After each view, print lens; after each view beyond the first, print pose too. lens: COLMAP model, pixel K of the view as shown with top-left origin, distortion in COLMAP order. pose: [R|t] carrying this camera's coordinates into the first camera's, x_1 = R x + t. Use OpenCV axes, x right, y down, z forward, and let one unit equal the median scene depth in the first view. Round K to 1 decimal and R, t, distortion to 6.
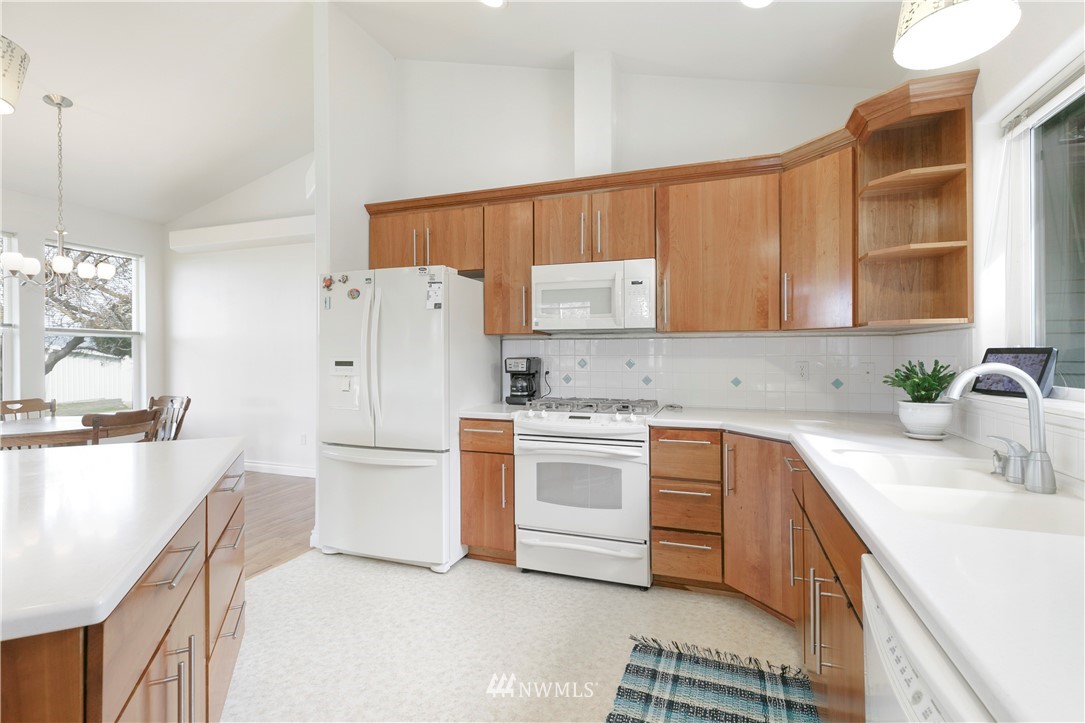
lens RADIAL K [[498.2, 0, 545.0], [0, 498.2, 358.8], [0, 0, 1]] dist [0.008506, -0.001074]
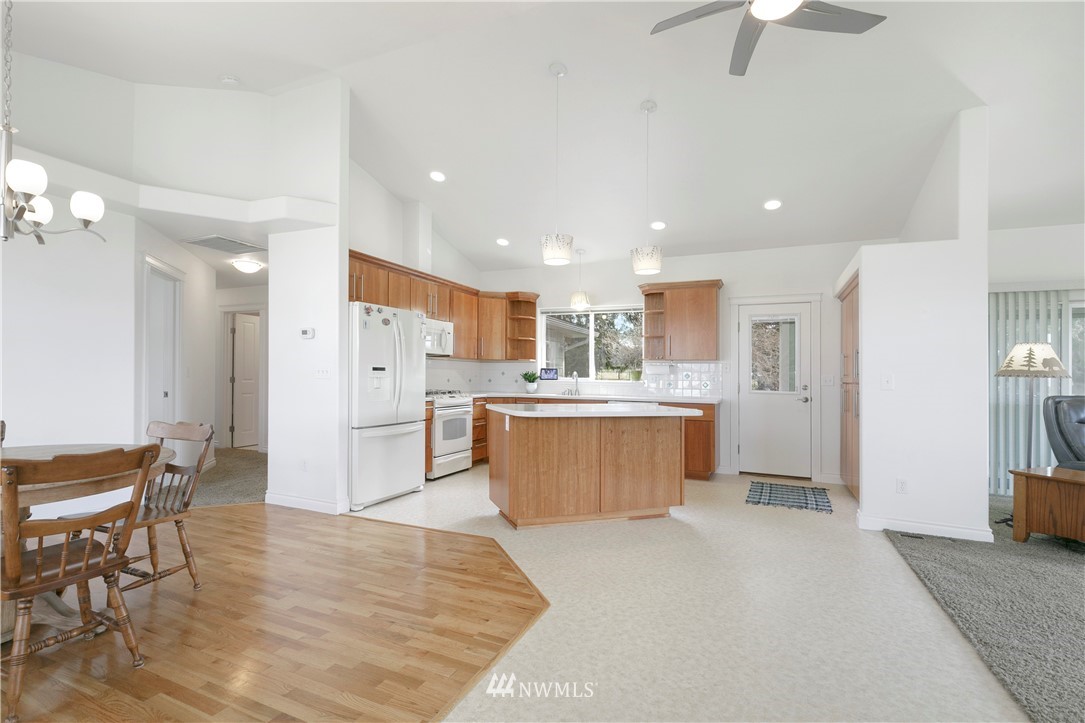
lens RADIAL K [[498.2, 0, 541.8], [0, 498.2, 369.4], [0, 0, 1]] dist [0.008506, -0.001074]
pose [[0.080732, 0.016922, 0.996592, -2.055445], [-0.002945, 0.999856, -0.016739, 0.038096], [-0.996732, -0.001584, 0.080770, 0.477064]]
